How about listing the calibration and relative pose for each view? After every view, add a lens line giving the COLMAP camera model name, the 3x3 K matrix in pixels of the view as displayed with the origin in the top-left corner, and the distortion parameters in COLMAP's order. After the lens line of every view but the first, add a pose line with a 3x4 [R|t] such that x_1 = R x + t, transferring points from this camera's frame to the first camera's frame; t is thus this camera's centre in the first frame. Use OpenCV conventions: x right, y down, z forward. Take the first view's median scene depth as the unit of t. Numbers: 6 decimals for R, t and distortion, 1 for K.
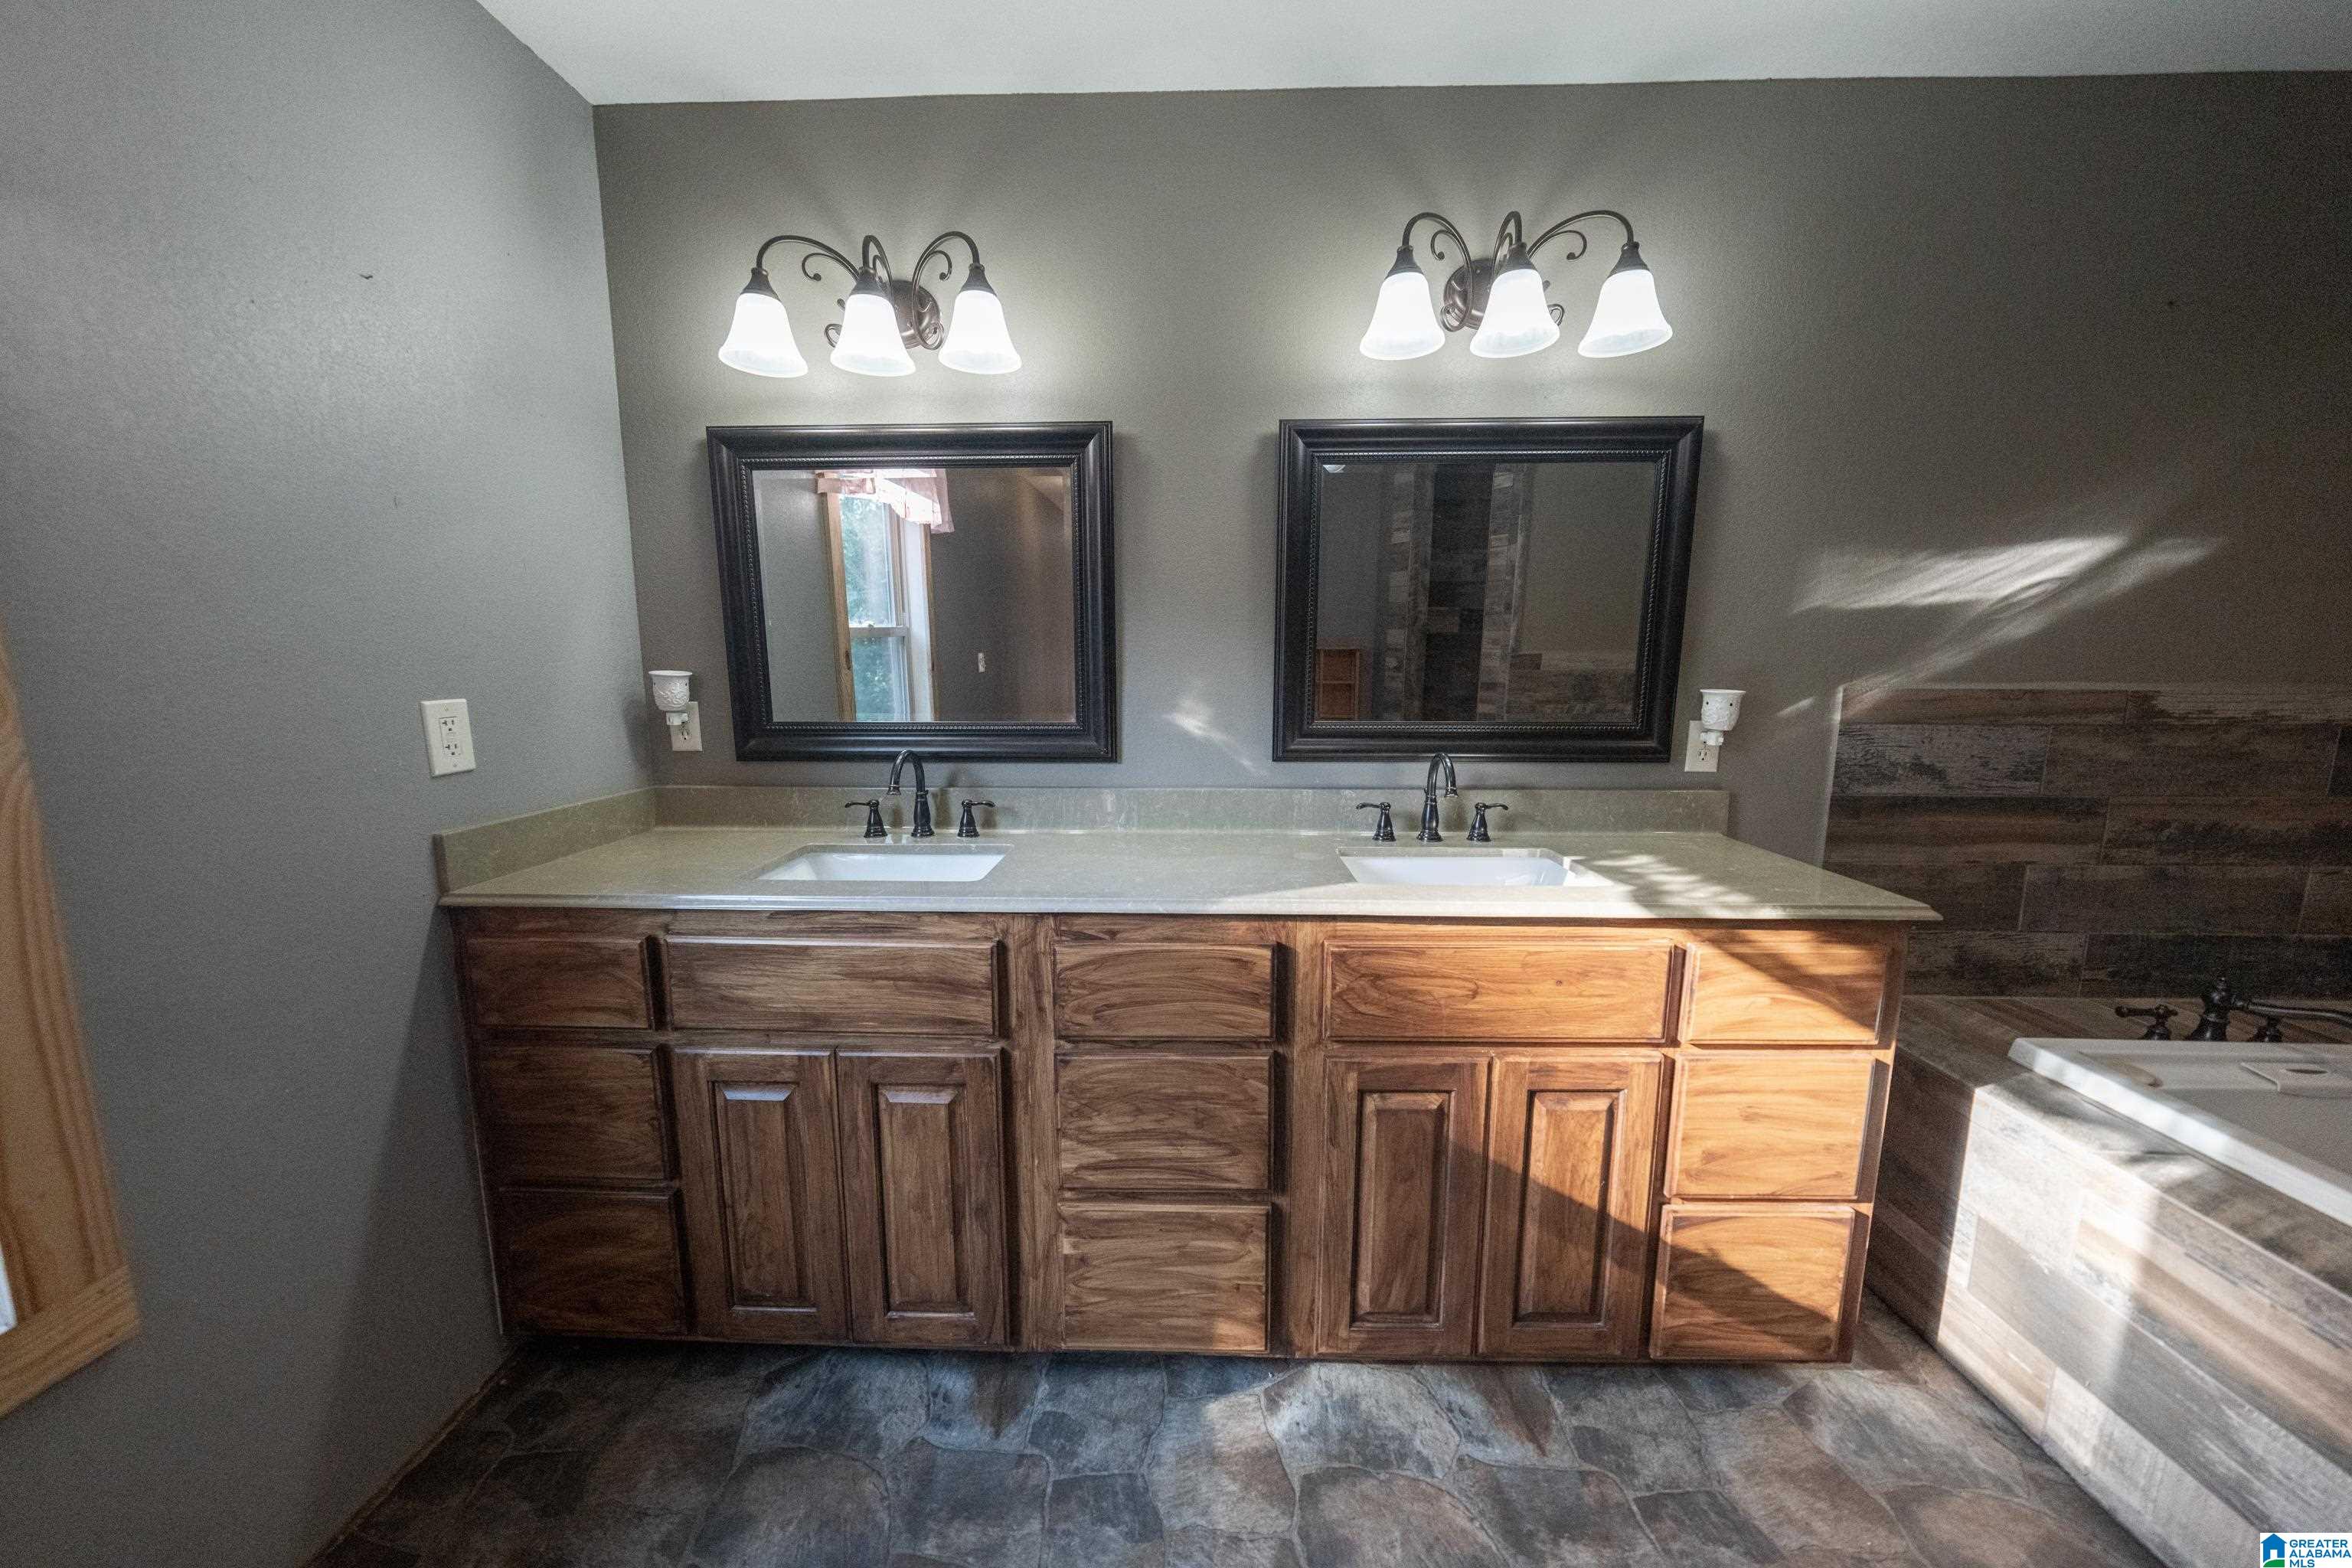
lens RADIAL K [[830.9, 0, 1176.0], [0, 830.9, 784.0], [0, 0, 1]] dist [-0.002077, -0.000164]
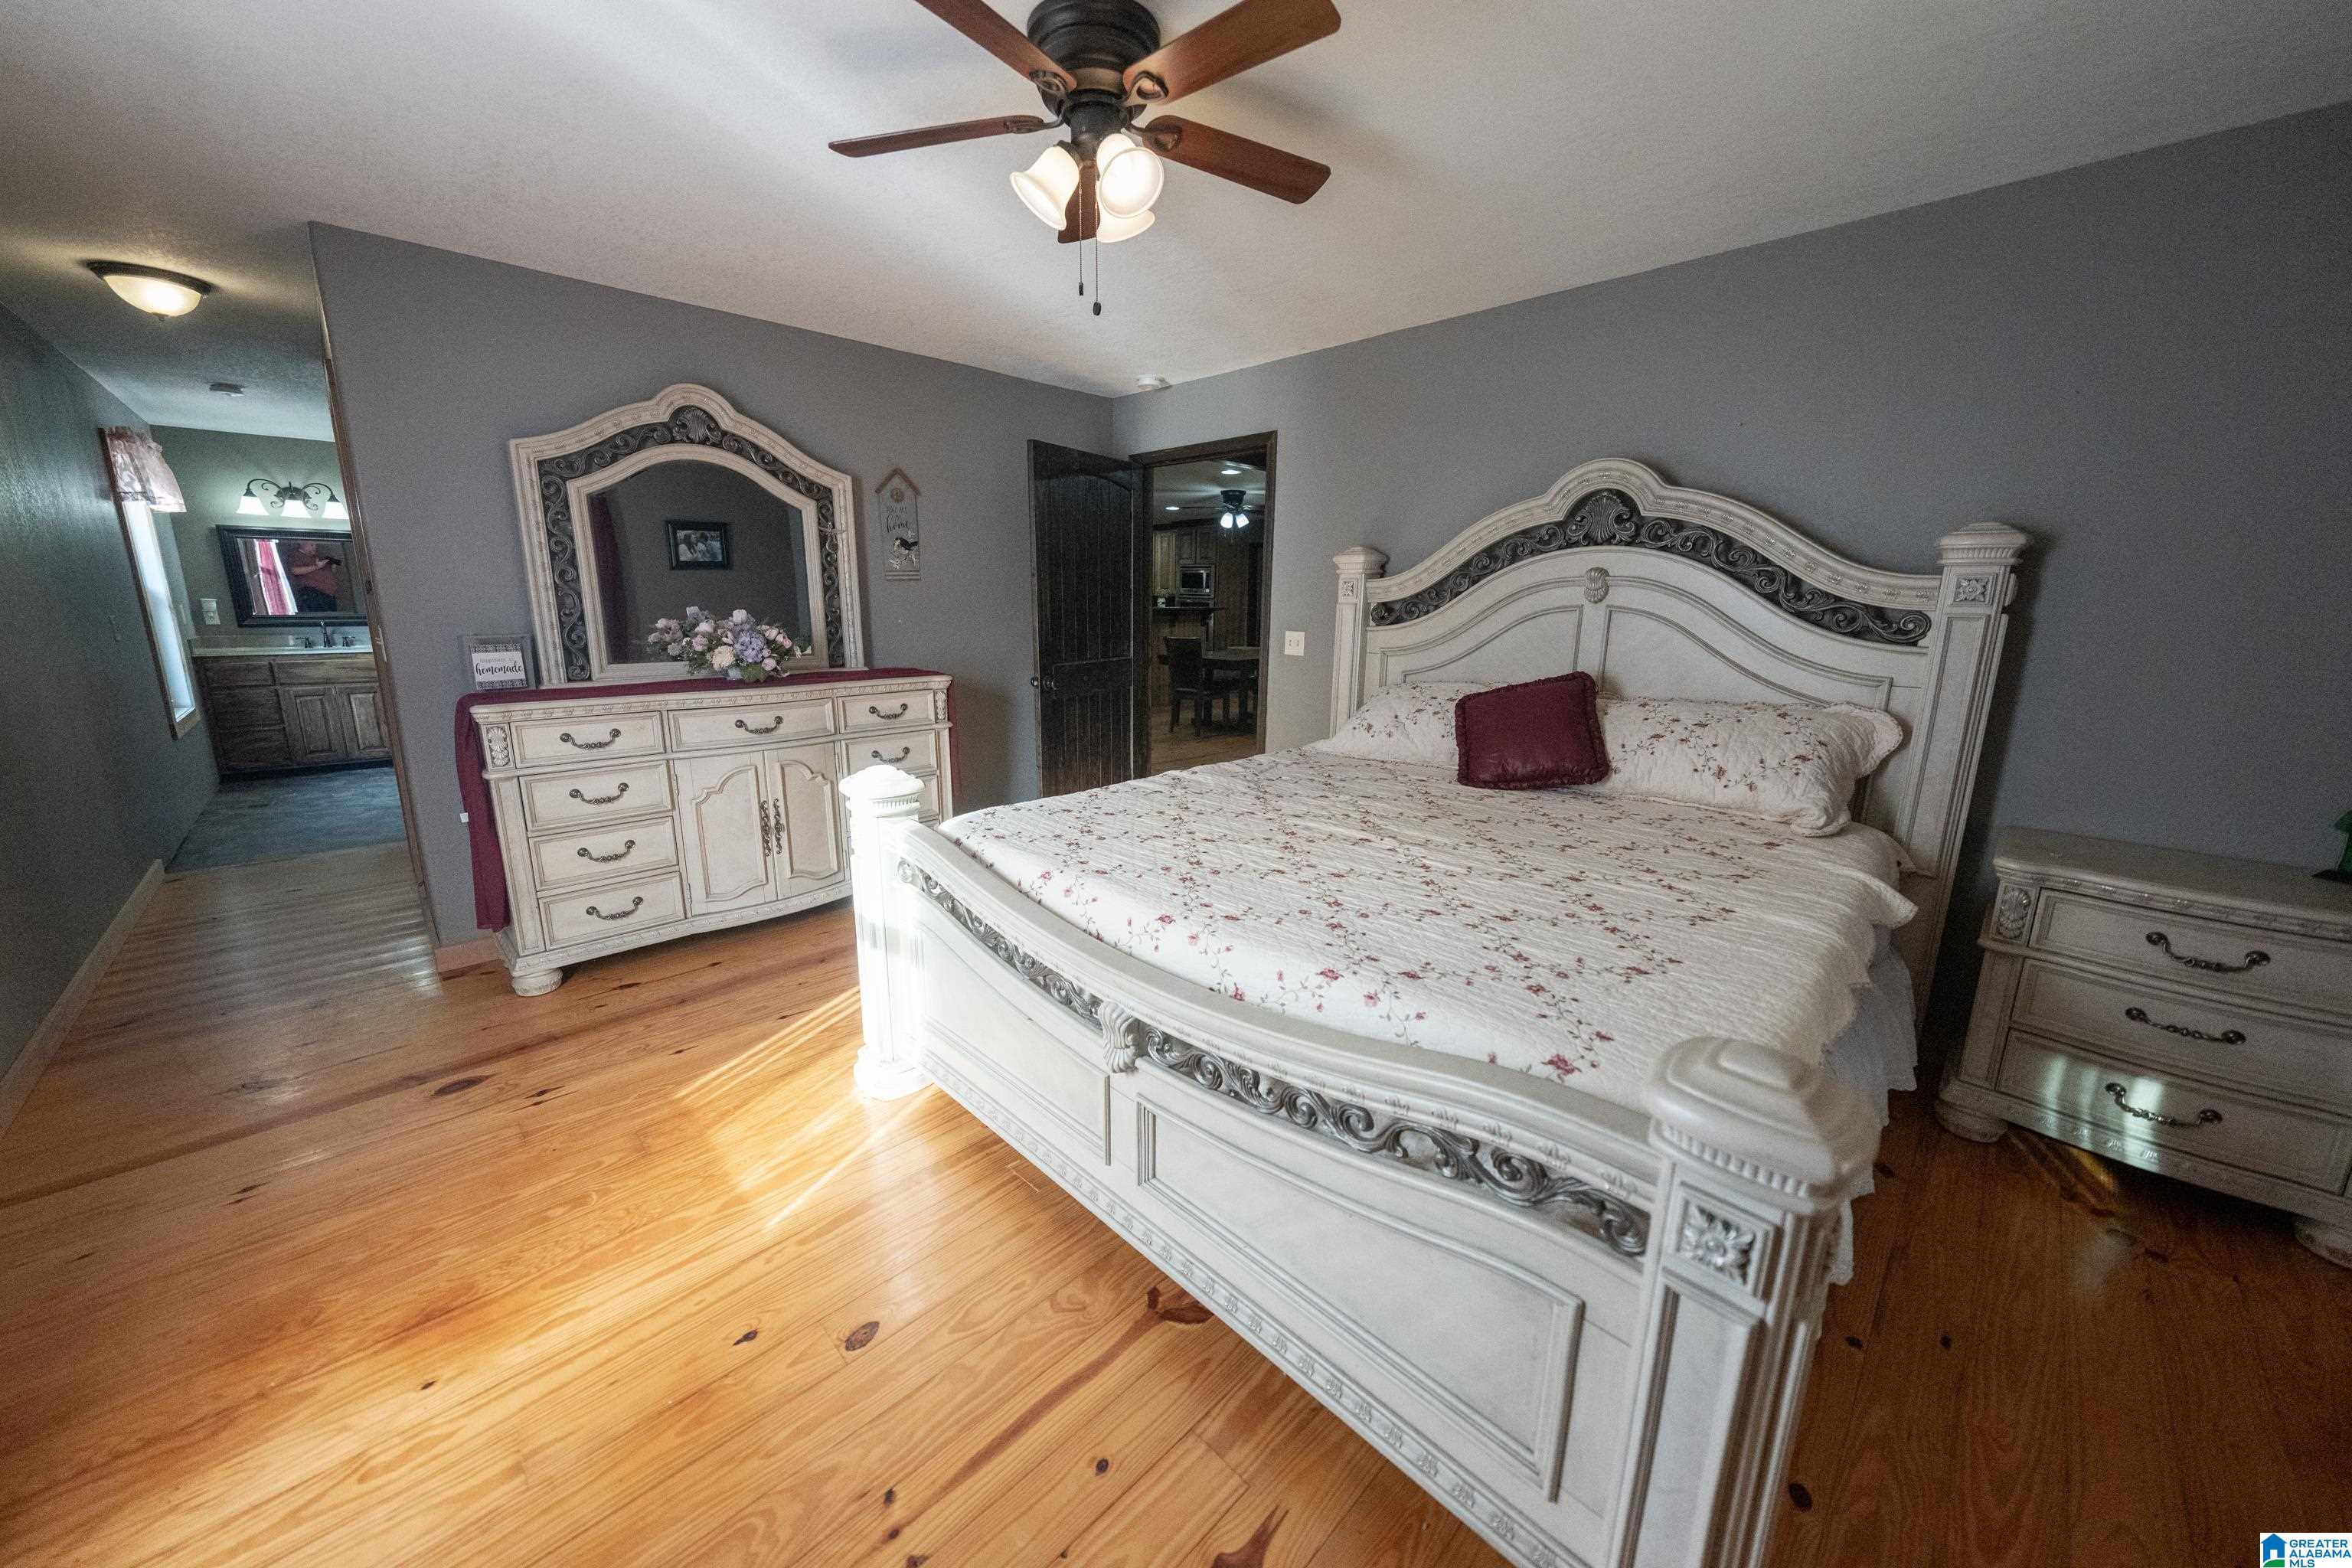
lens RADIAL K [[830.9, 0, 1176.0], [0, 830.9, 784.0], [0, 0, 1]] dist [-0.002077, -0.000164]
pose [[0.699385, -0.147631, 0.699332, -0.371850], [0.102804, 0.989040, 0.105977, 0.698992], [-0.707313, -0.002225, 0.706897, -4.430718]]
